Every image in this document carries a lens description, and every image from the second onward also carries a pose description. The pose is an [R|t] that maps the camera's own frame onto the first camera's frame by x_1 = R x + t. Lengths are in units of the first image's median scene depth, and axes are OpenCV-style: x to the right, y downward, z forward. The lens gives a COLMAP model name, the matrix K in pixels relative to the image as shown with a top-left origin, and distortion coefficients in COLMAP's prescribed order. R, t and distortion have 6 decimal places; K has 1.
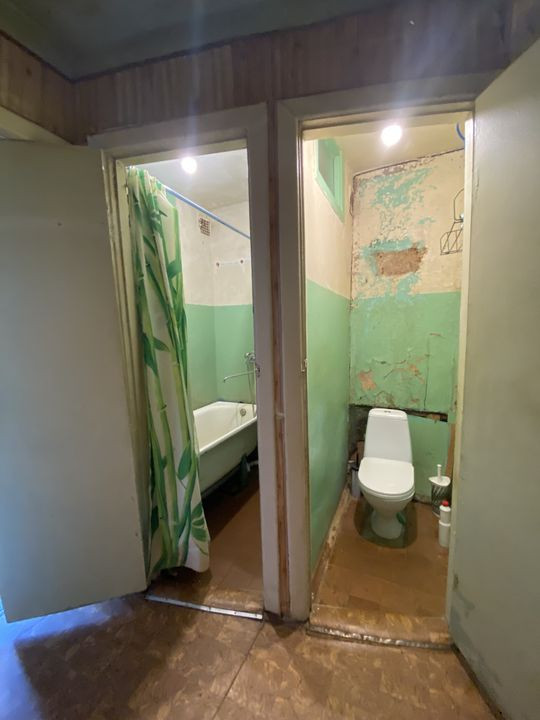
lens RADIAL K [[289.7, 0, 271.1], [0, 289.7, 360.5], [0, 0, 1]] dist [-0.003376, -0.000287]
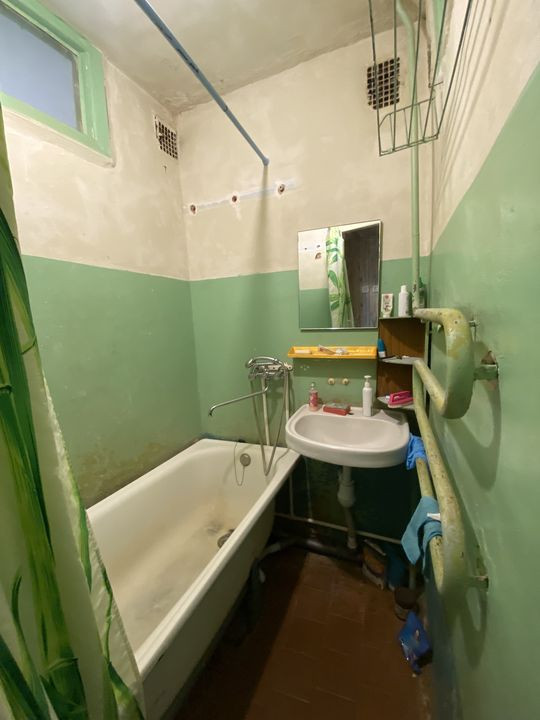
lens RADIAL K [[289.7, 0, 268.4], [0, 289.7, 361.0], [0, 0, 1]] dist [-0.003376, -0.000287]
pose [[0.999177, -0.032824, 0.023834, -0.057464], [0.032385, 0.999304, 0.018537, -0.031039], [-0.024425, -0.017750, 0.999544, 0.413011]]
